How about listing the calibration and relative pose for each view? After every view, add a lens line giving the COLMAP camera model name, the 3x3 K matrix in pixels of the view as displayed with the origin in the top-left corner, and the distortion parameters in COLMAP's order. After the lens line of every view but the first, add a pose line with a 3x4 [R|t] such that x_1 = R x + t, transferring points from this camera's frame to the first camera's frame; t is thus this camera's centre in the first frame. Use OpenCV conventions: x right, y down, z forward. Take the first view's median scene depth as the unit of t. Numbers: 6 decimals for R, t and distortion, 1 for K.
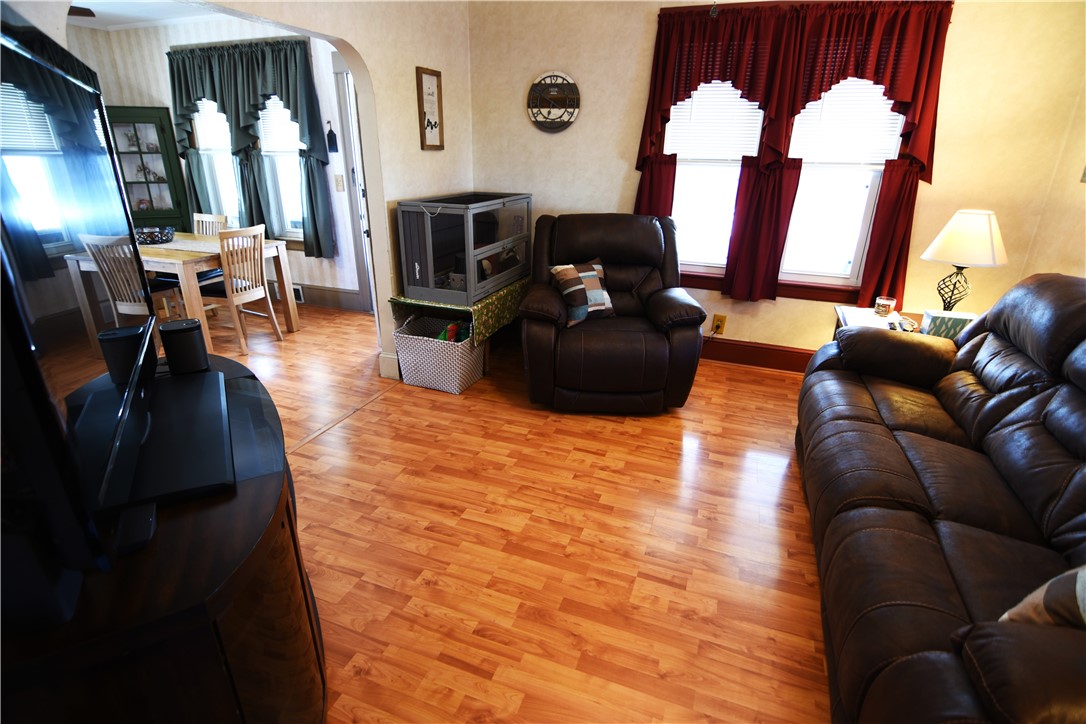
lens RADIAL K [[525.3, 0, 543.0], [0, 525.3, 362.0], [0, 0, 1]] dist [0.000365, -0.013953]
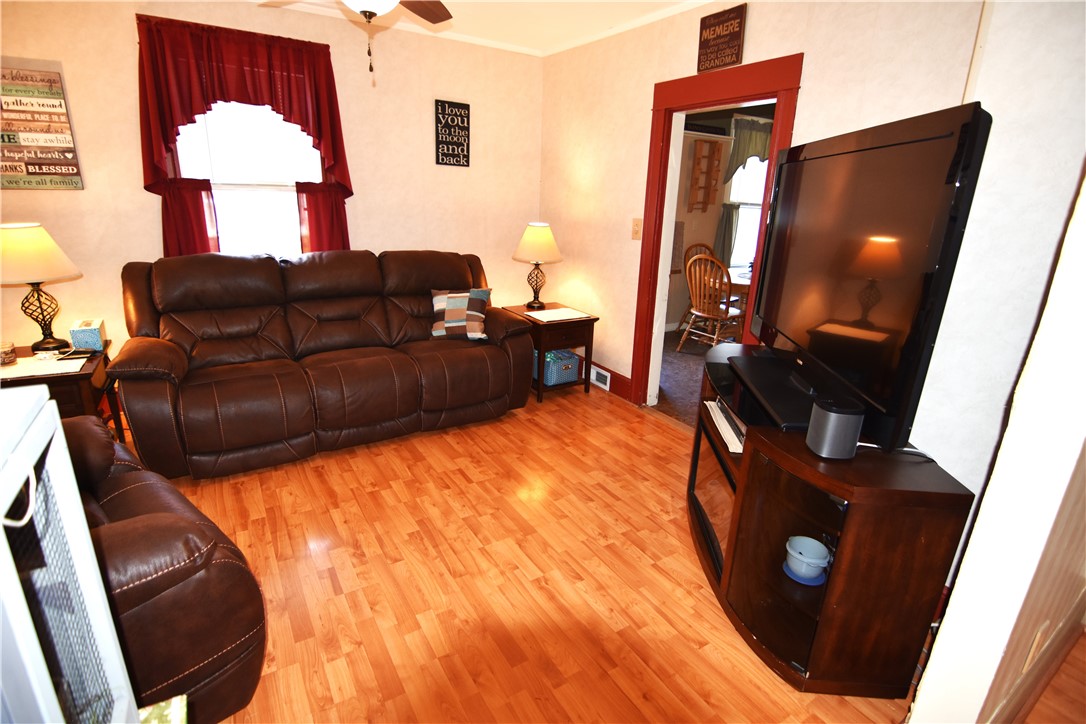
lens RADIAL K [[525.3, 0, 543.0], [0, 525.3, 362.0], [0, 0, 1]] dist [0.000365, -0.013953]
pose [[-0.798070, -0.216109, 0.562477, -0.631949], [0.179501, 0.805825, 0.564291, -0.562719], [-0.575207, 0.551309, -0.604313, 1.433606]]
